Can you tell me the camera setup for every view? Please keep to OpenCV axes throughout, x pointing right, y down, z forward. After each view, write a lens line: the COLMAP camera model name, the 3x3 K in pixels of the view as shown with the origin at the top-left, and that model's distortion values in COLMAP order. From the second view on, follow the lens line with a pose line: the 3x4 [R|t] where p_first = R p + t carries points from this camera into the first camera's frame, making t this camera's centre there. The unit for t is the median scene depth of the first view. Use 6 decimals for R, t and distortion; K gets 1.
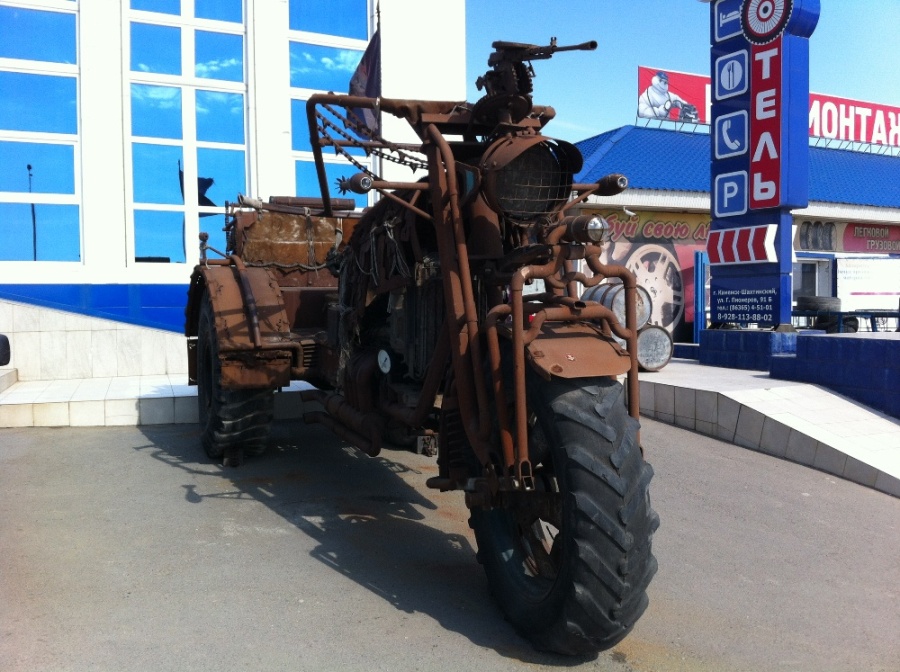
lens RADIAL K [[881.7, 0, 450.0], [0, 881.7, 336.0], [0, 0, 1]] dist [0.121803, -0.405340]
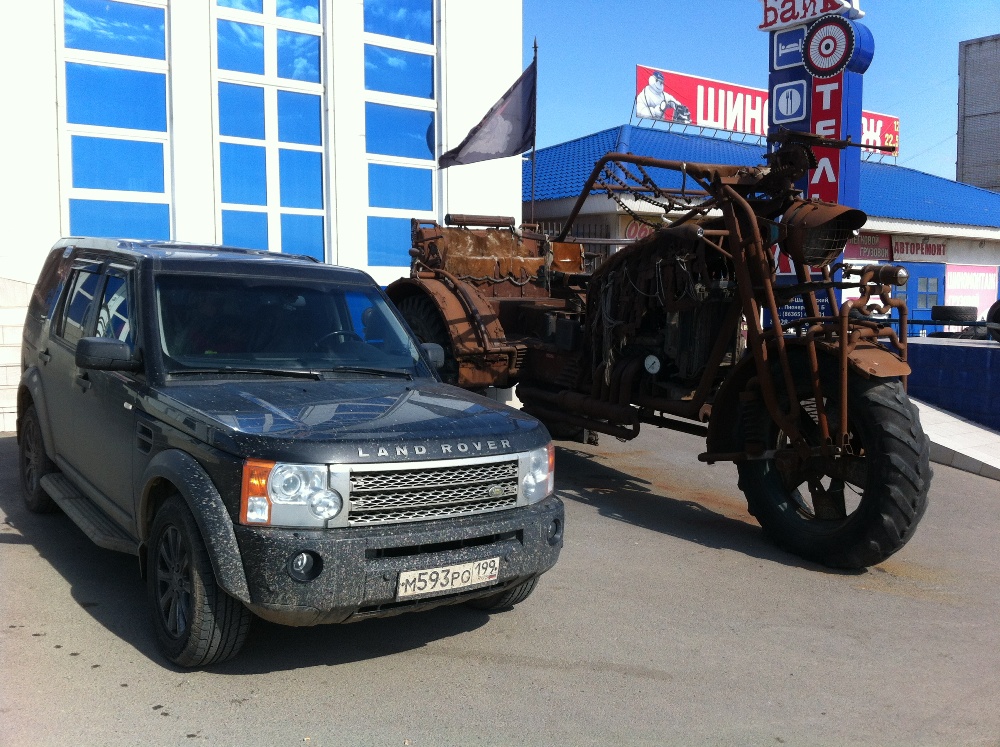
lens RADIAL K [[979.6, 0, 500.0], [0, 979.6, 373.5], [0, 0, 1]] dist [0.121803, -0.405340]
pose [[0.986783, 0.000041, 0.162047, -0.250146], [-0.006955, 0.999089, 0.042101, -0.007689], [-0.161898, -0.042671, 0.985885, -0.171803]]
